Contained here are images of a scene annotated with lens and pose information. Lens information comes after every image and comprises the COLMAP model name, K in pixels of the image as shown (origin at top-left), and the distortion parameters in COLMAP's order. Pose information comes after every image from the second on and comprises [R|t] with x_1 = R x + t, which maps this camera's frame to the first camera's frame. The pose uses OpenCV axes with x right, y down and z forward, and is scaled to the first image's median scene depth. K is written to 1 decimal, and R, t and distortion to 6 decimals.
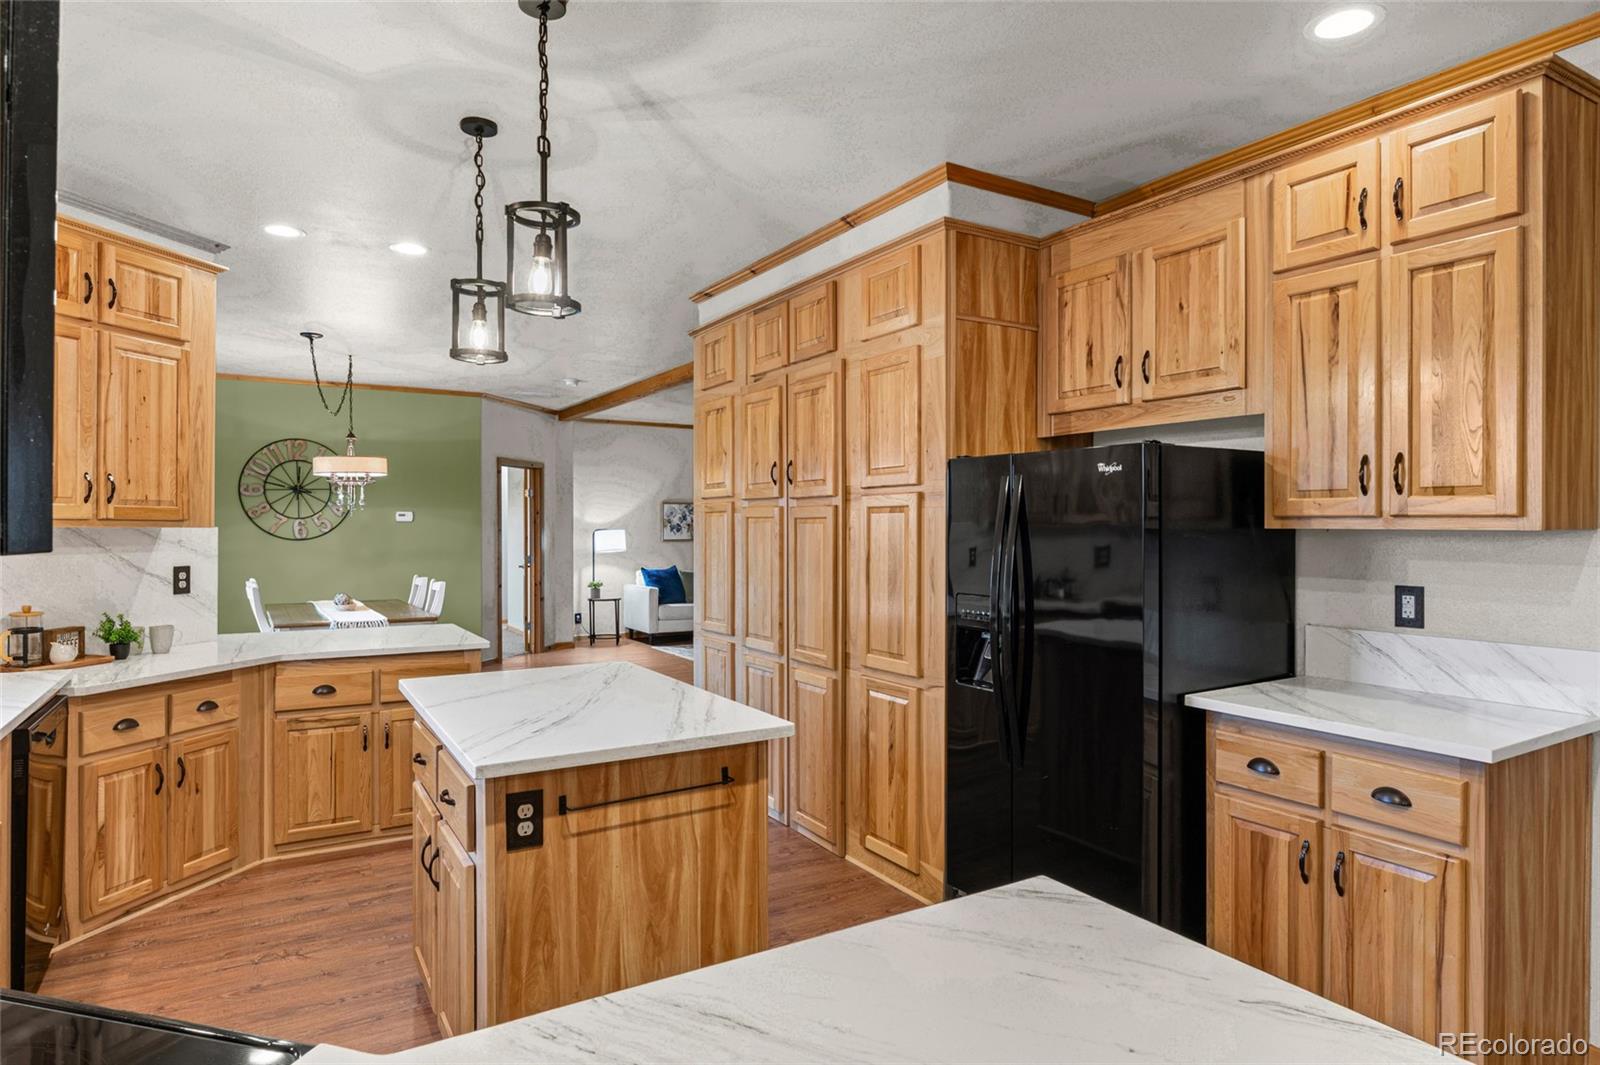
lens RADIAL K [[919.9, 0, 805.4], [0, 919.9, 525.8], [0, 0, 1]] dist [-0.001406, -0.000829]
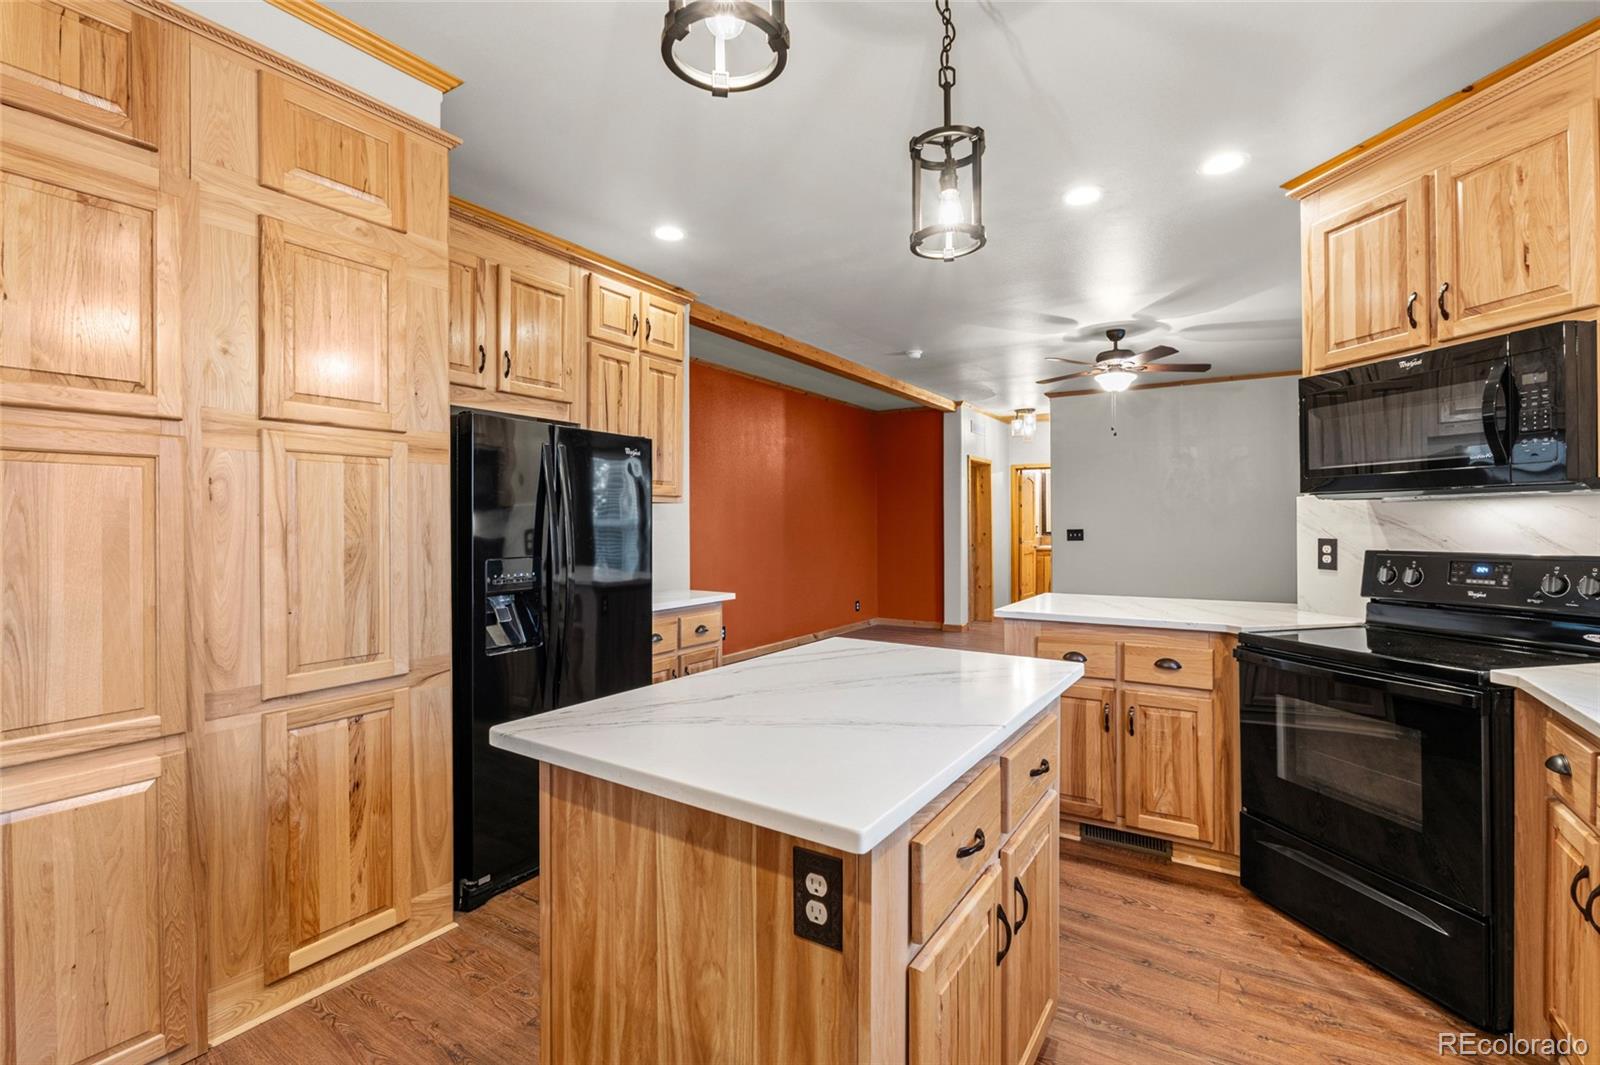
lens RADIAL K [[709.0, 0, 801.4], [0, 709.0, 525.5], [0, 0, 1]] dist [-0.010457, 0.000297]
pose [[-0.437130, -0.001689, 0.899397, -0.598310], [0.002348, 0.999993, 0.003019, 0.036091], [-0.899395, 0.003432, -0.437122, 0.989931]]
